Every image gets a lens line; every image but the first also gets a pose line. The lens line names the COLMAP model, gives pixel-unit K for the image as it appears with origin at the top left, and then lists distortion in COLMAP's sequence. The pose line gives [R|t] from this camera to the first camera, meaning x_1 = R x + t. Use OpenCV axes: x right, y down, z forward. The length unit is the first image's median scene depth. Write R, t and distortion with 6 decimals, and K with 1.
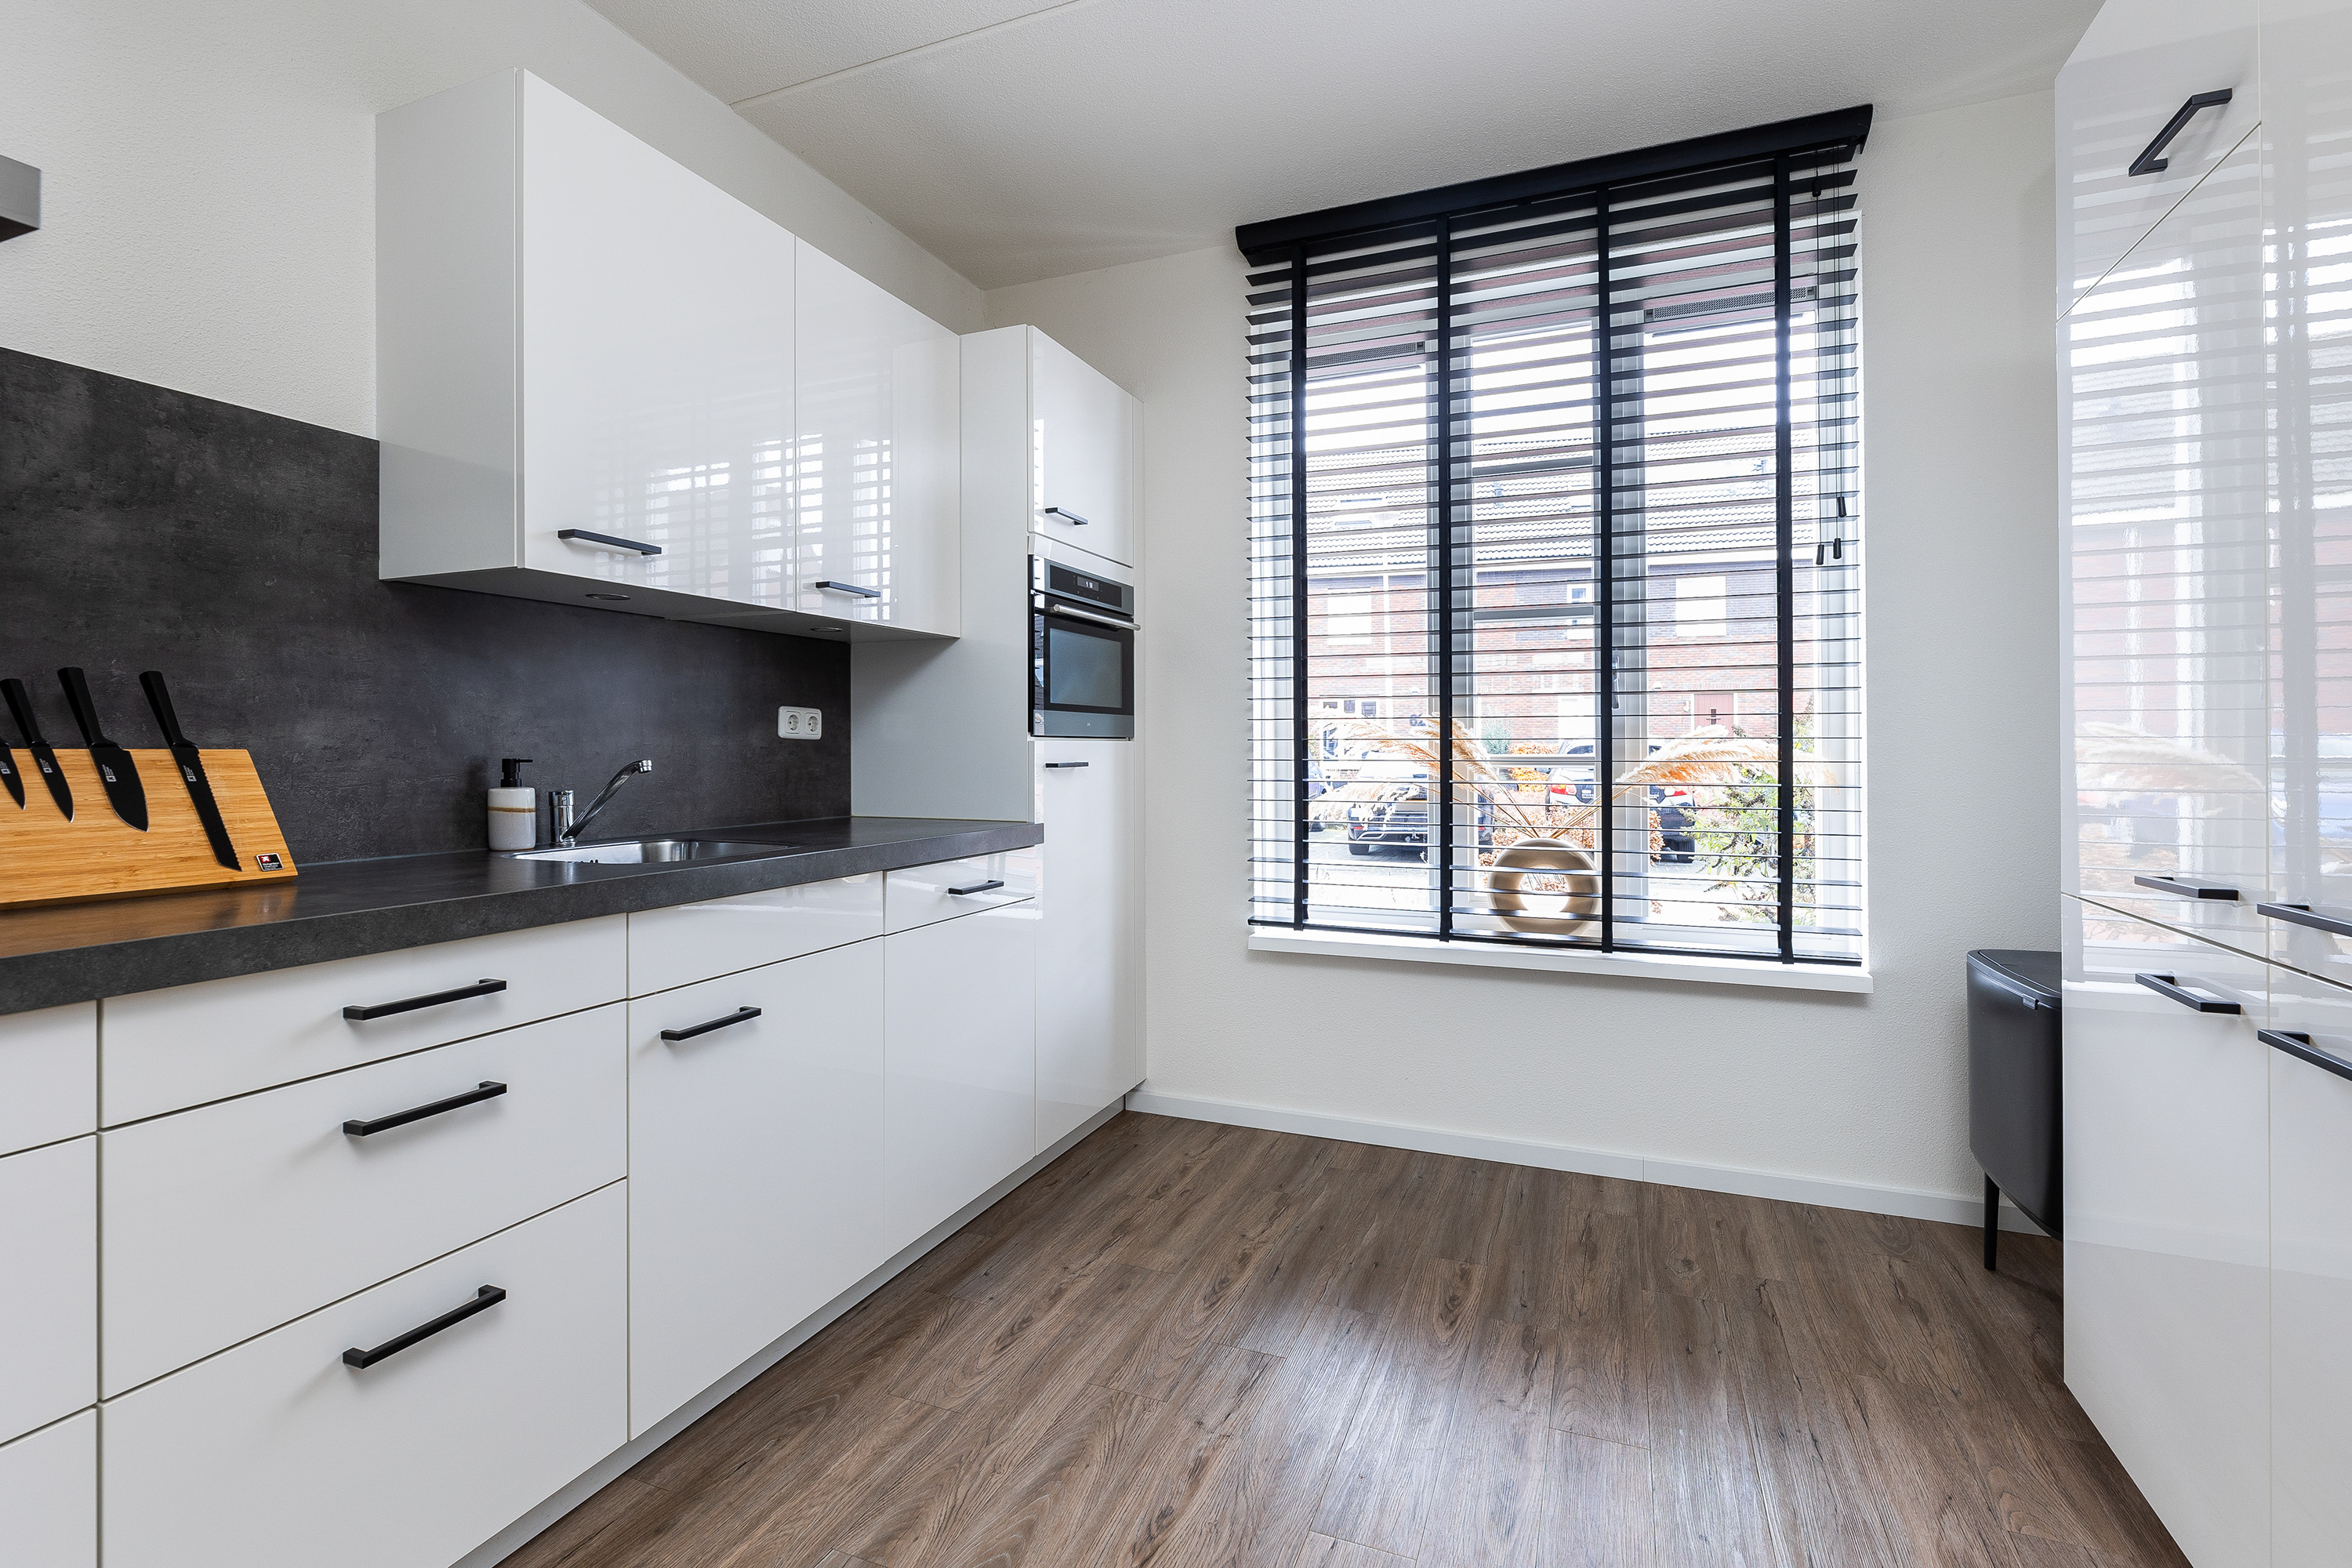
lens RADIAL K [[1042.6, 0, 1170.2], [0, 1042.6, 754.4], [0, 0, 1]] dist [0.000291, 0.000025]
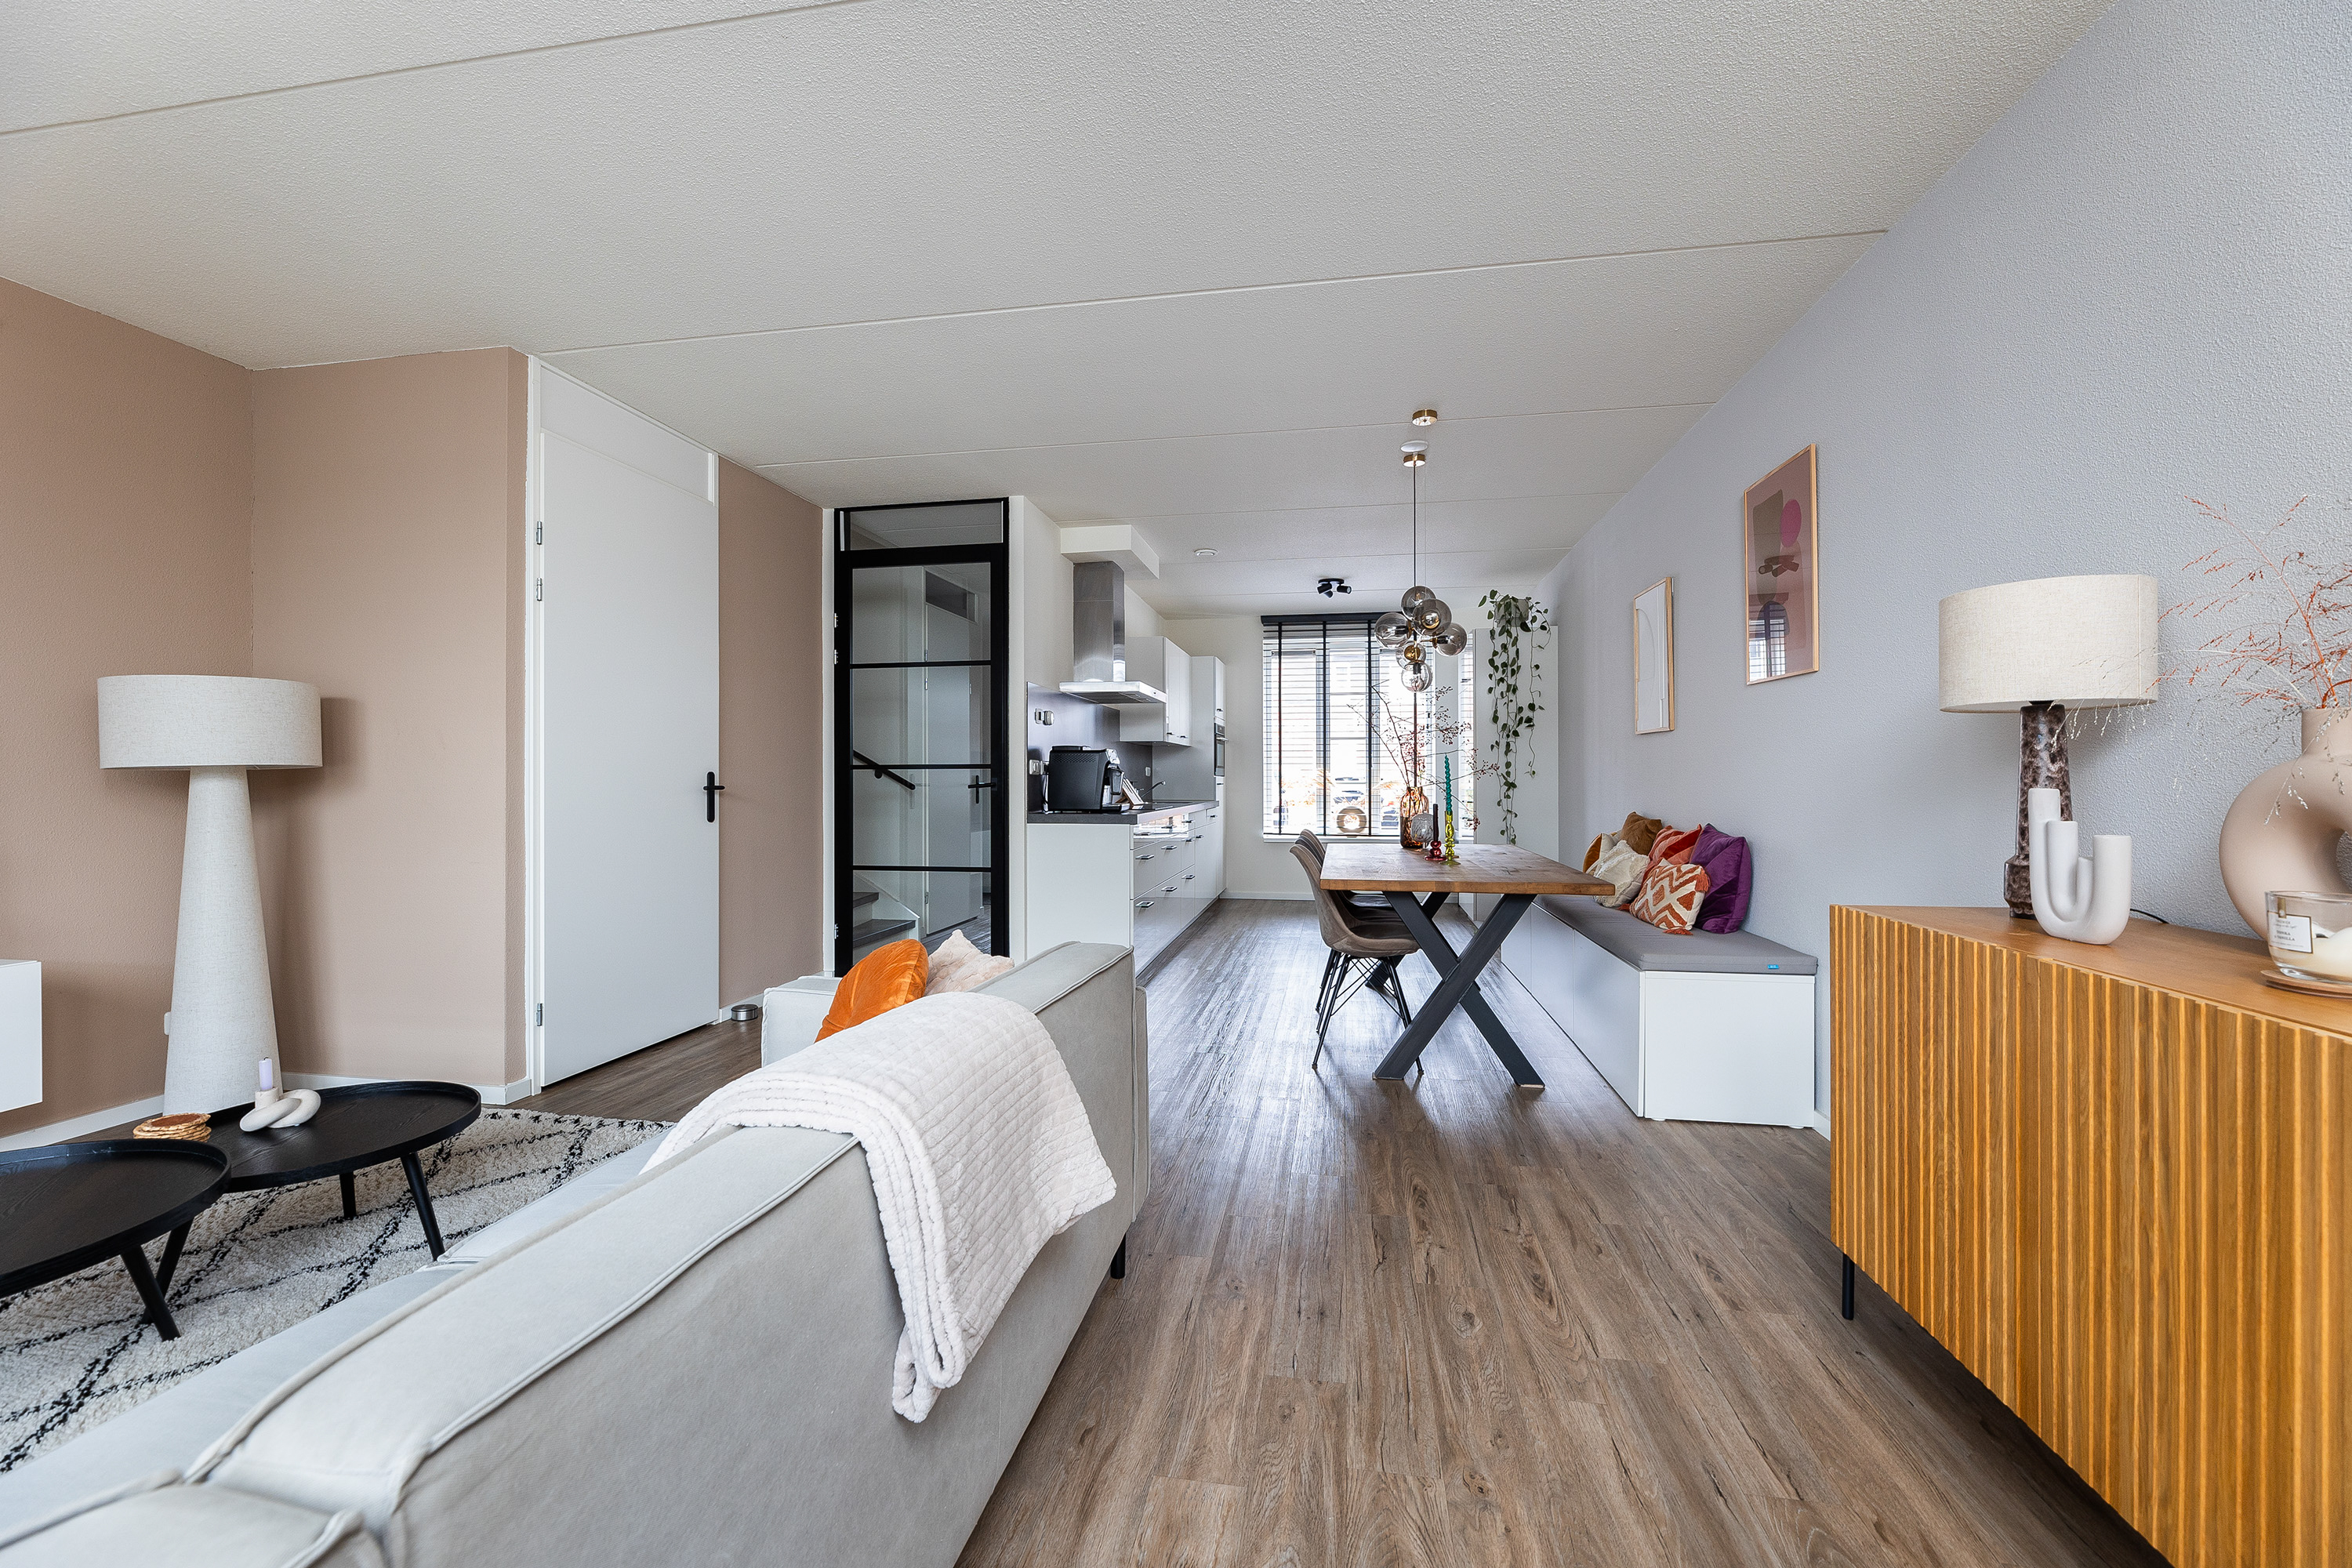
lens RADIAL K [[949.8, 0, 1187.3], [0, 949.8, 776.6], [0, 0, 1]] dist [-0.001478, -0.000958]
pose [[0.978861, 0.000653, 0.204528, -0.786552], [-0.000745, 1.000000, 0.000371, -0.012386], [-0.204528, -0.000516, 0.978861, -1.885219]]
